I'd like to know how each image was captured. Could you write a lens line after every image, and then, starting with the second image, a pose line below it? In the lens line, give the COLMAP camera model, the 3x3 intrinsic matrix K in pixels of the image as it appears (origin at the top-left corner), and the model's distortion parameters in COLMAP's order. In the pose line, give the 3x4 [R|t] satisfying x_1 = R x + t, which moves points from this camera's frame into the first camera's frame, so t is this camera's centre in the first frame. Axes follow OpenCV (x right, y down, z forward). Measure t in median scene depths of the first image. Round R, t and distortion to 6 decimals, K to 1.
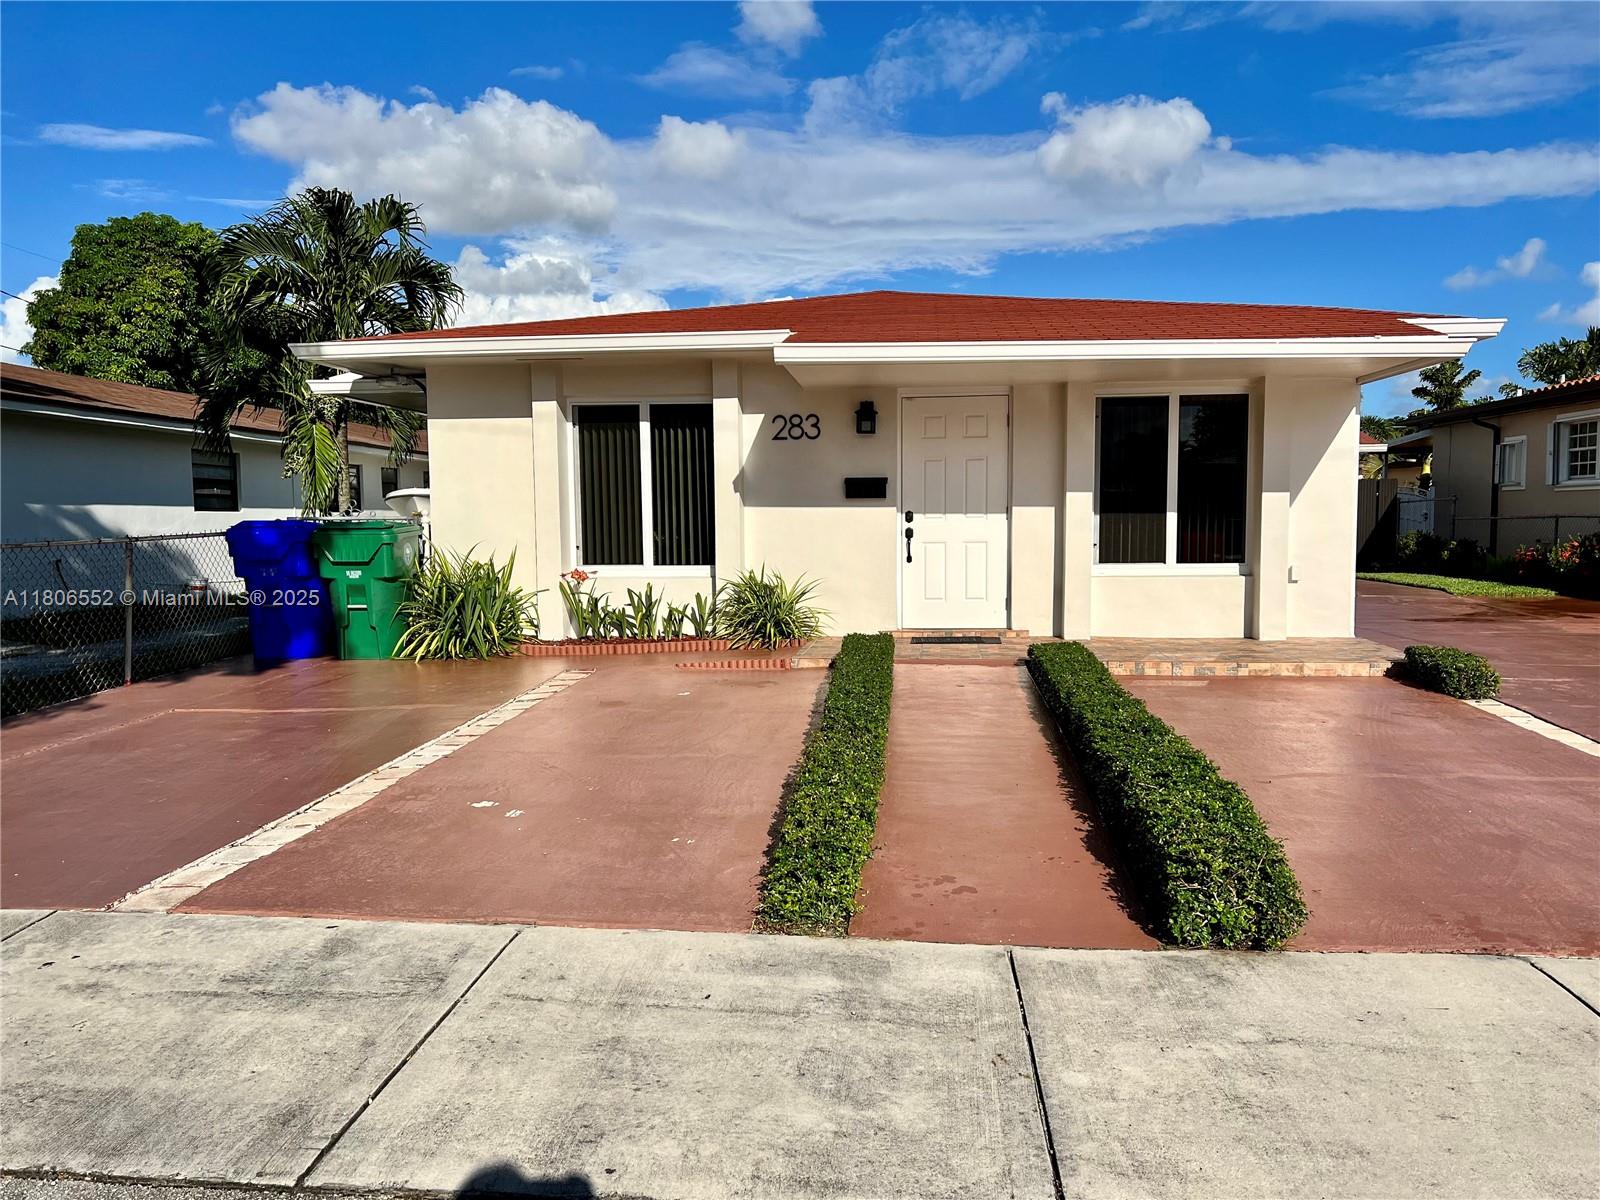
lens RADIAL K [[1202.6, 0, 800.0], [0, 1202.6, 600.0], [0, 0, 1]] dist [0.035068, -0.041202]
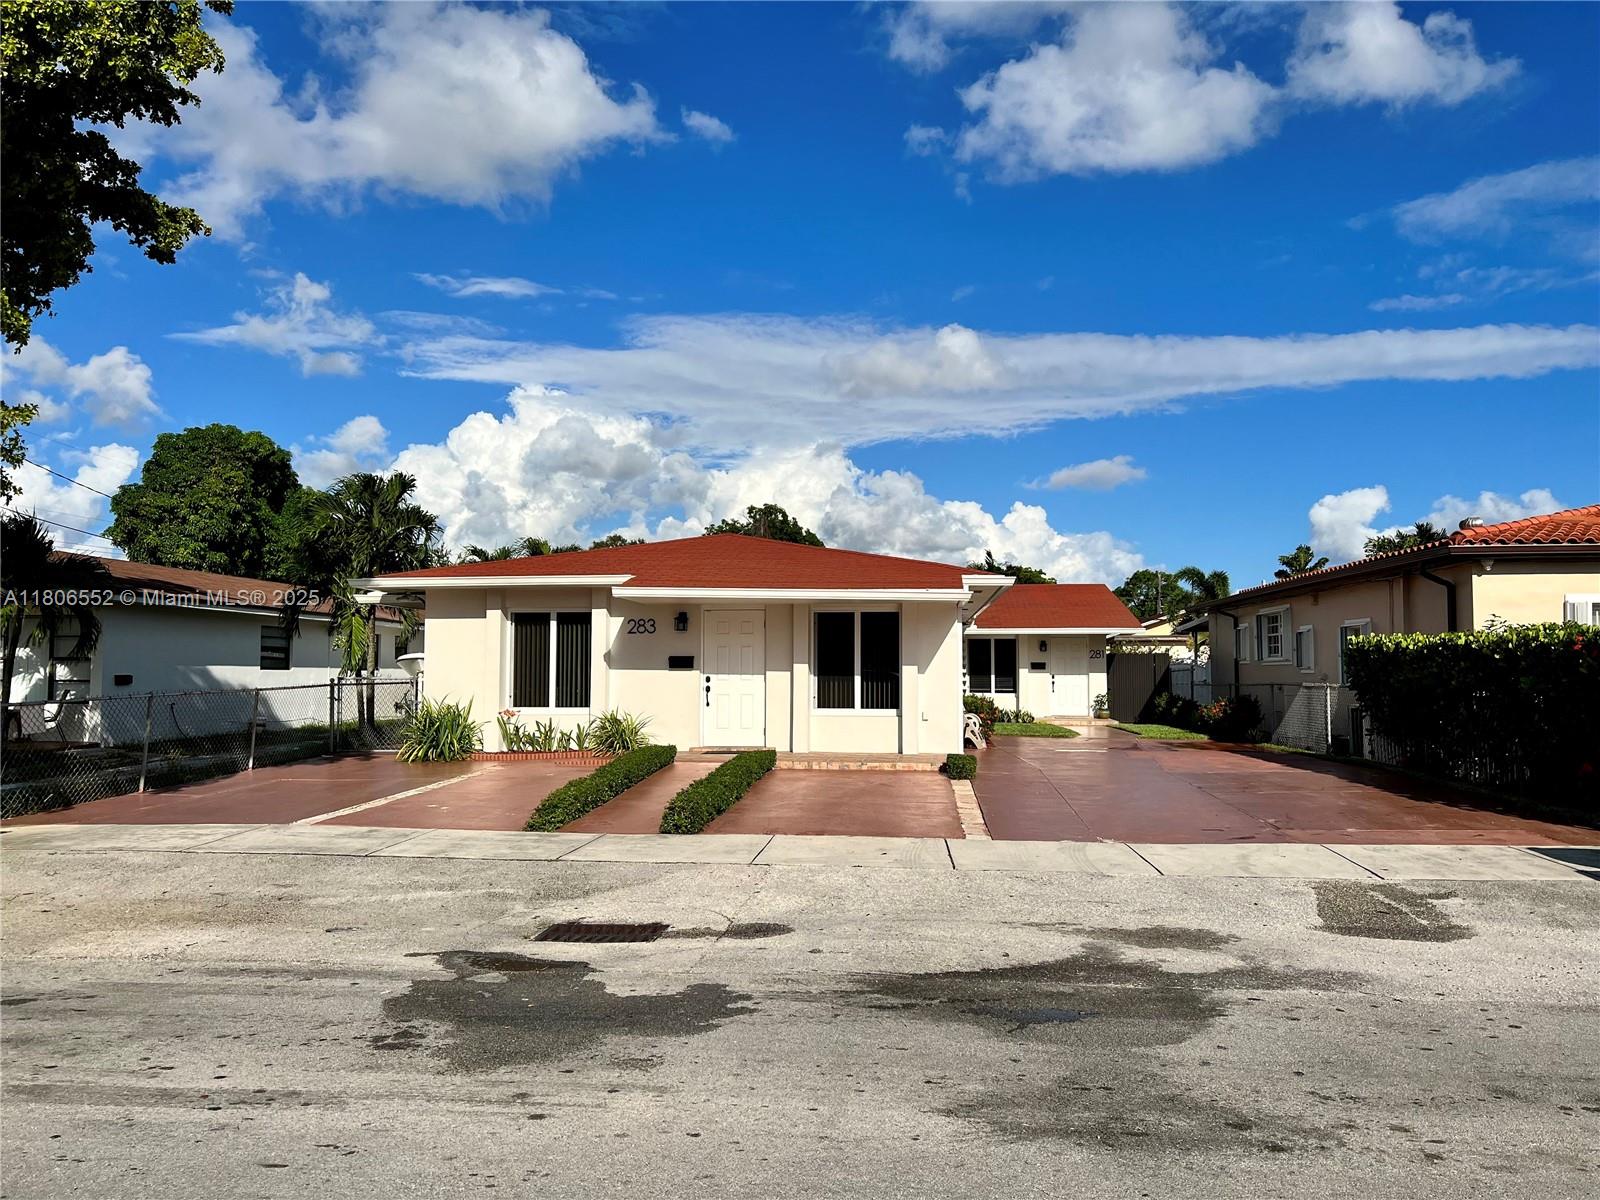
lens RADIAL K [[1193.0, 0, 806.9], [0, 1193.0, 590.9], [0, 0, 1]] dist [0.059620, -0.149087]
pose [[0.999948, 0.010190, -0.000121, 0.228666], [-0.010108, 0.990292, -0.138631, 0.038107], [-0.001292, 0.138625, 0.990344, -0.673571]]
